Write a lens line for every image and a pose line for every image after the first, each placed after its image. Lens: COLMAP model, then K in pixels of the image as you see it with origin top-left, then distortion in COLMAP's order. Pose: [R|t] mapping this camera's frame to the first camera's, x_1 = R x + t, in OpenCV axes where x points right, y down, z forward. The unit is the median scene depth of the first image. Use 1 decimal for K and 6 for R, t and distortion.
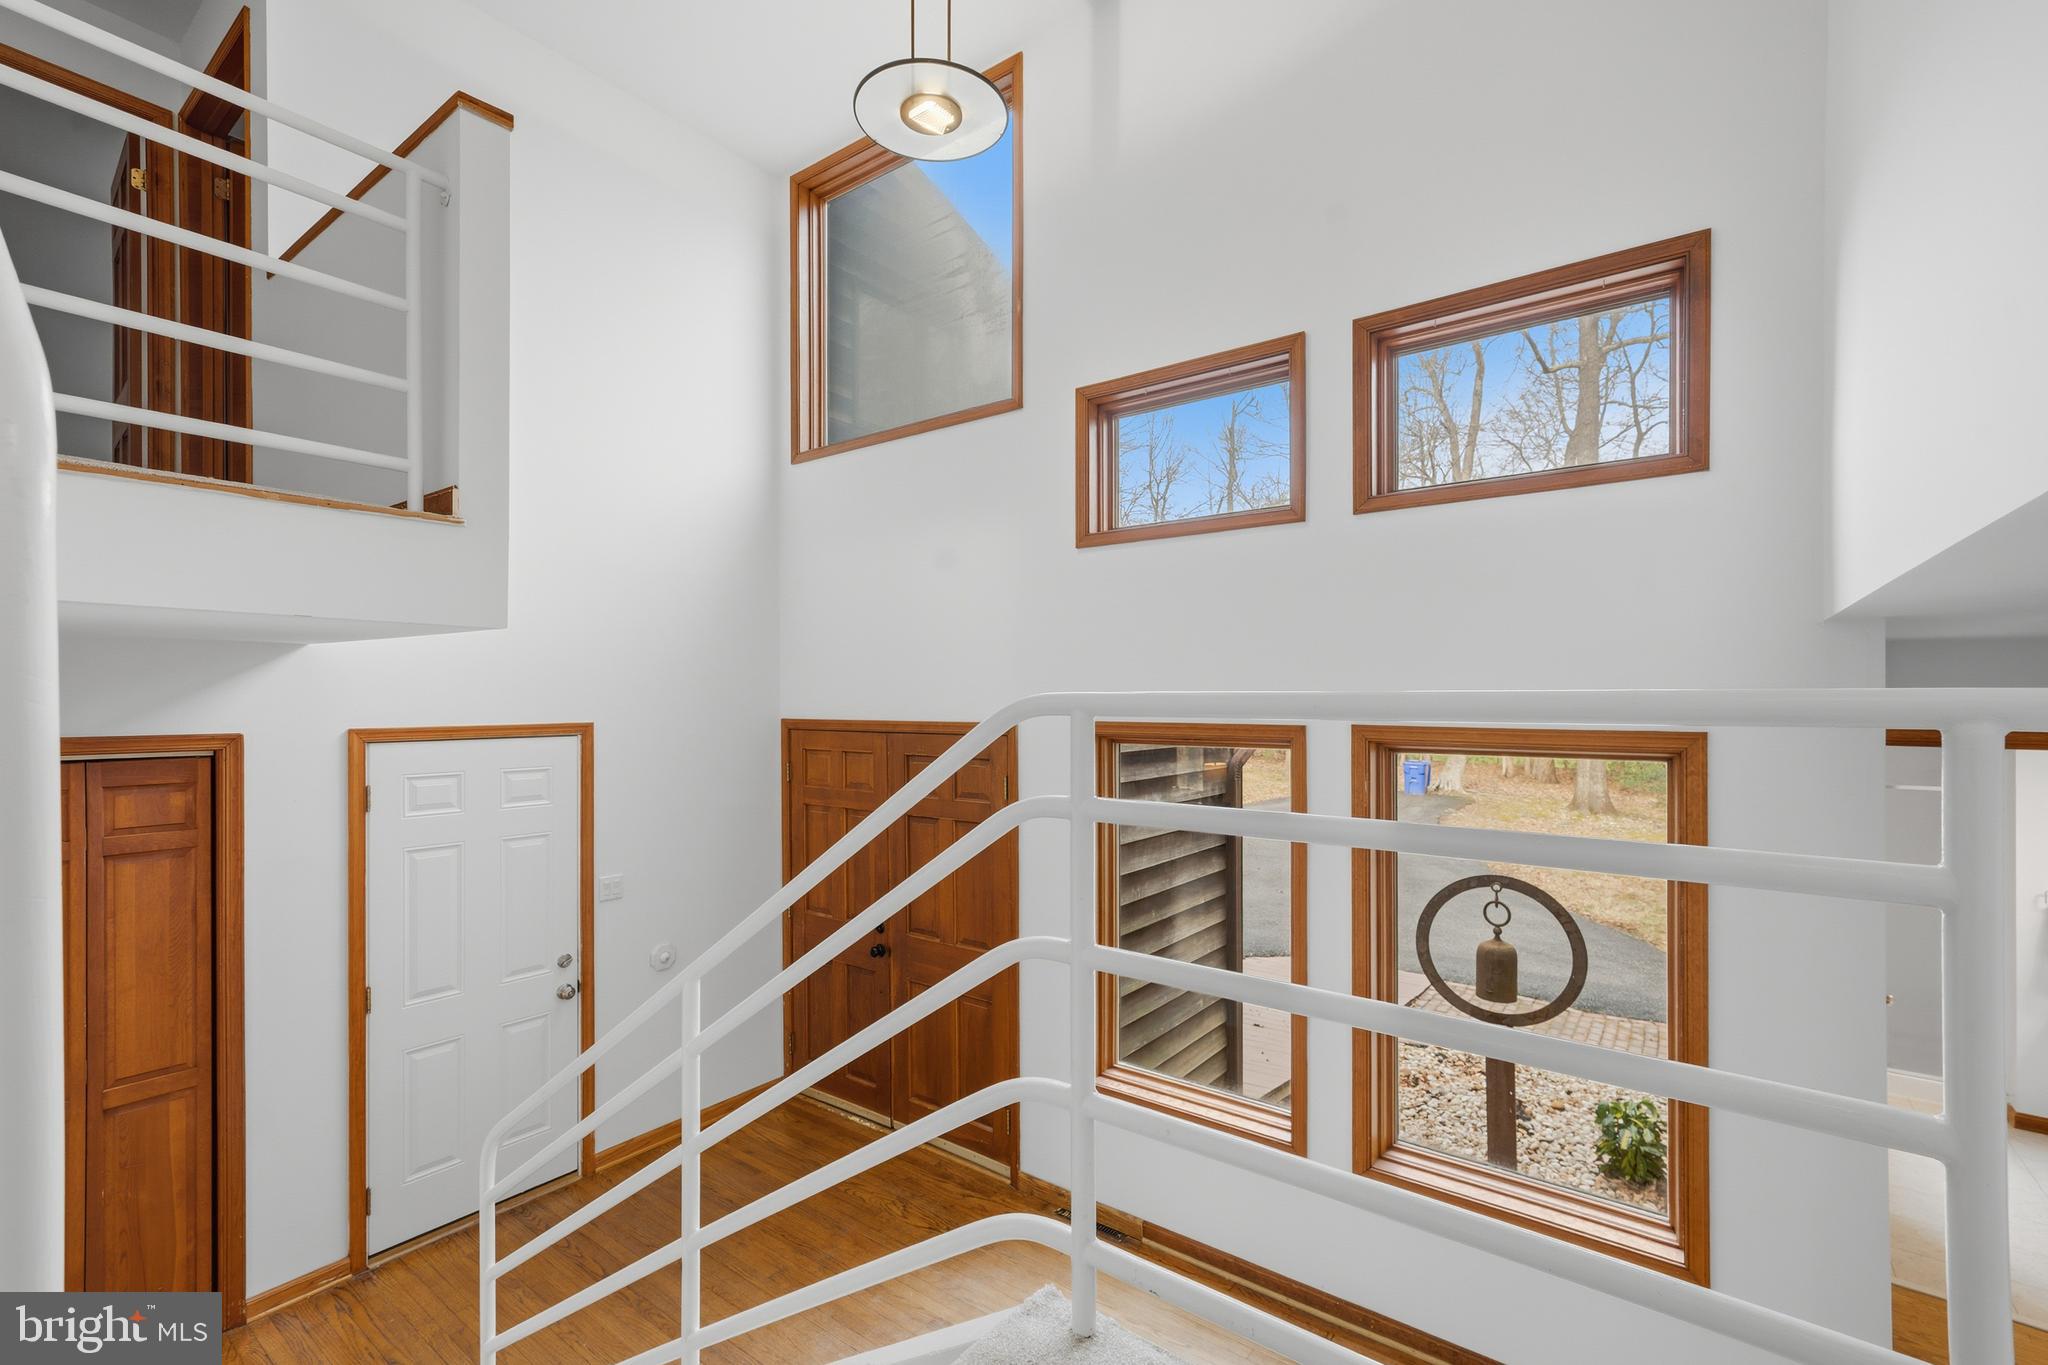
lens RADIAL K [[890.4, 0, 1024.0], [0, 890.4, 682.5], [0, 0, 1]] dist [-0.001680, -0.000351]
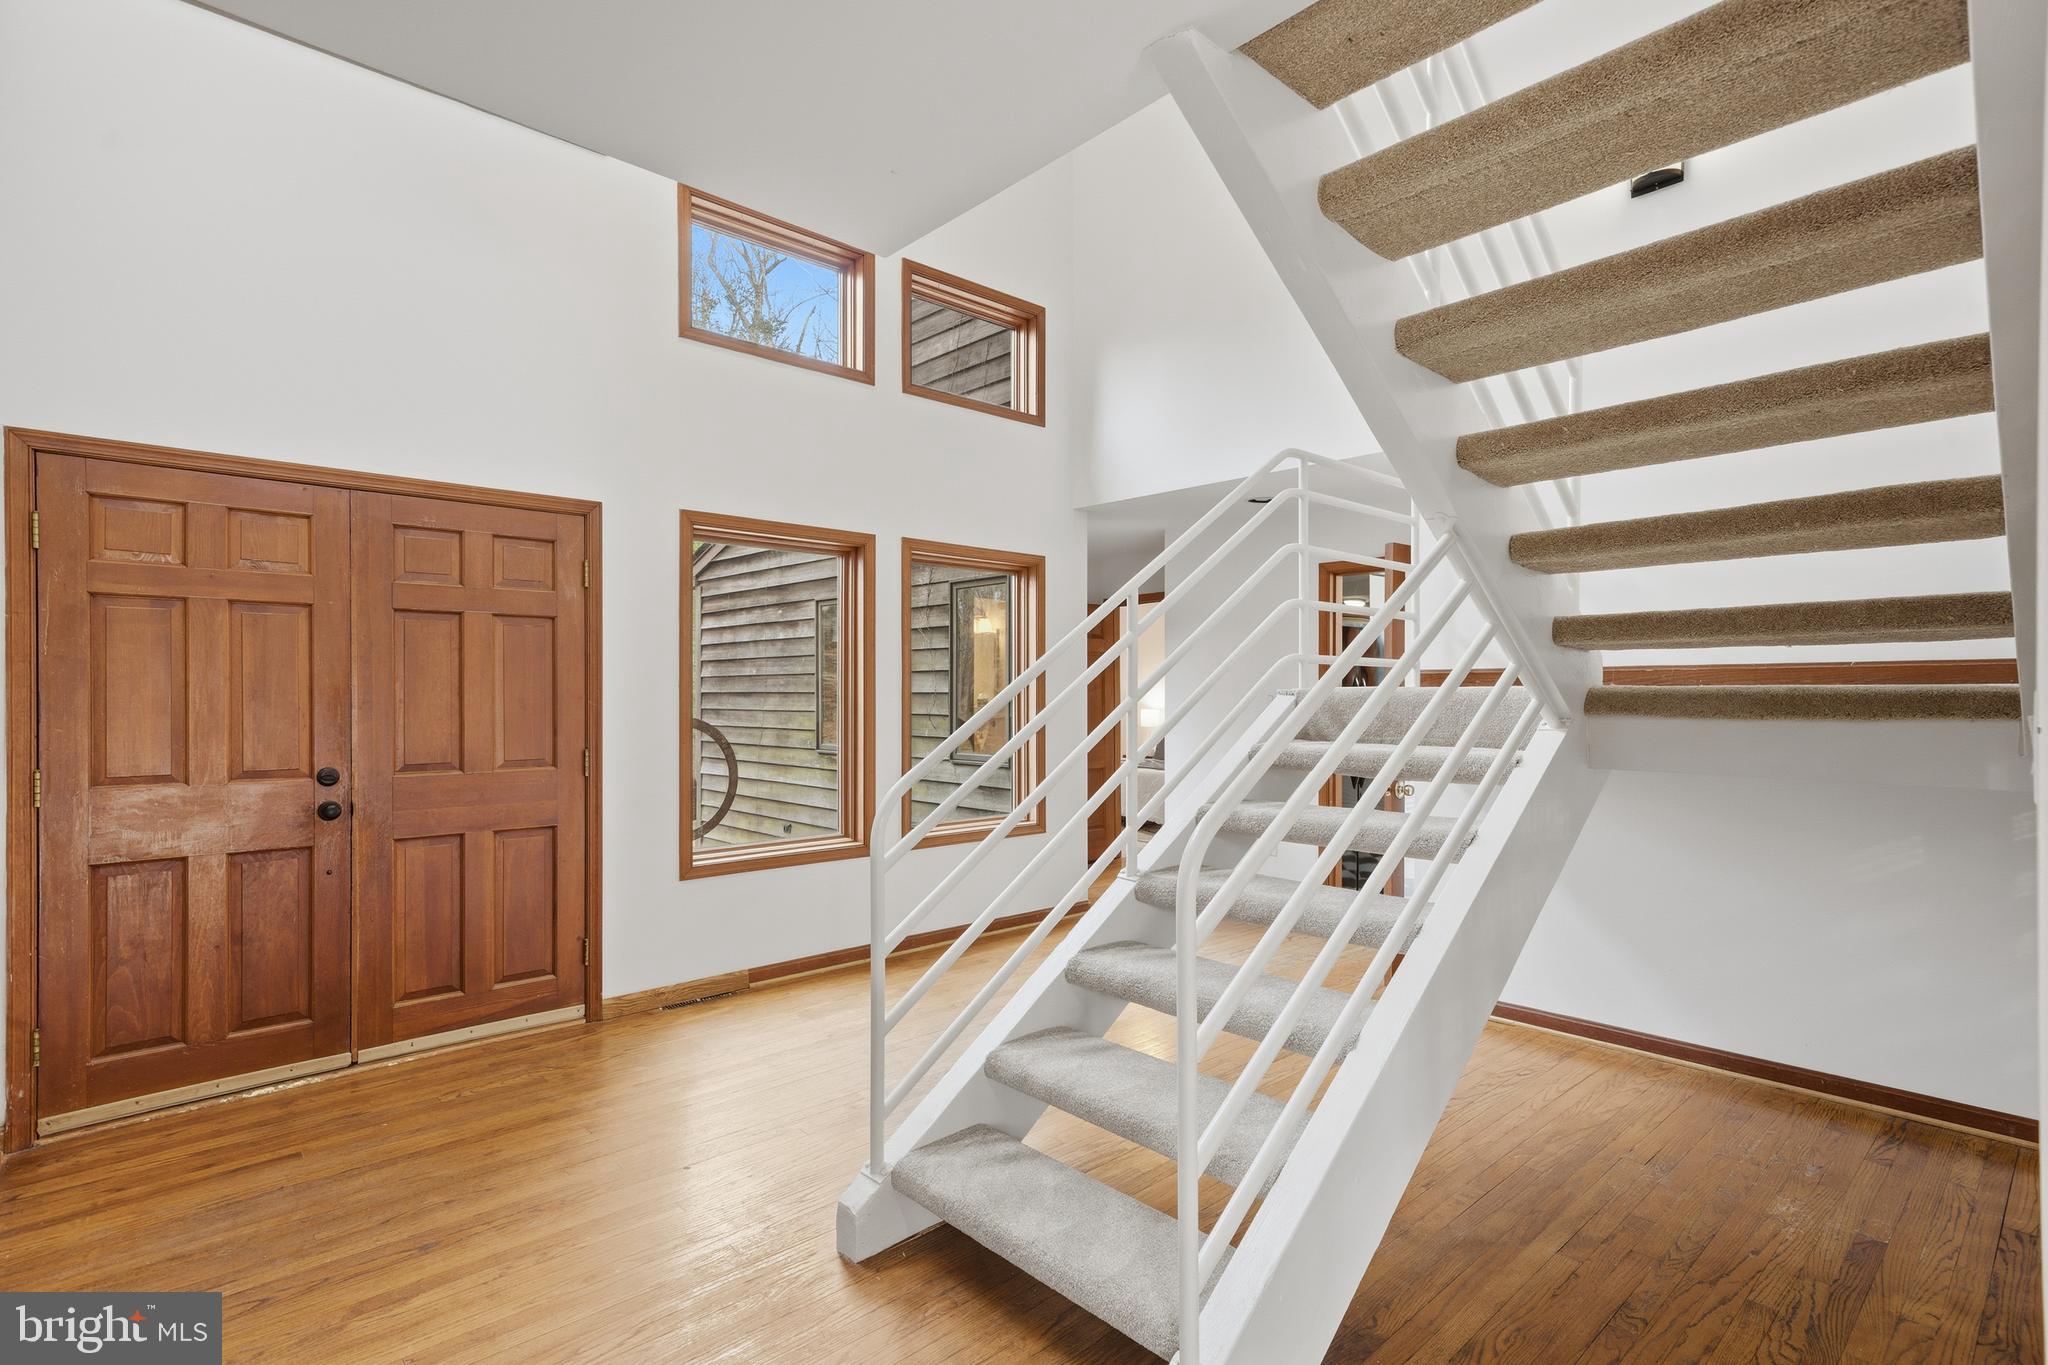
lens RADIAL K [[980.5, 0, 1024.0], [0, 980.5, 682.5], [0, 0, 1]] dist [0.000280, -0.000037]
pose [[0.185559, 0.013908, 0.982535, -0.886260], [-0.011611, 0.999861, -0.011960, 0.231589], [-0.982565, -0.009189, 0.185695, 0.391430]]
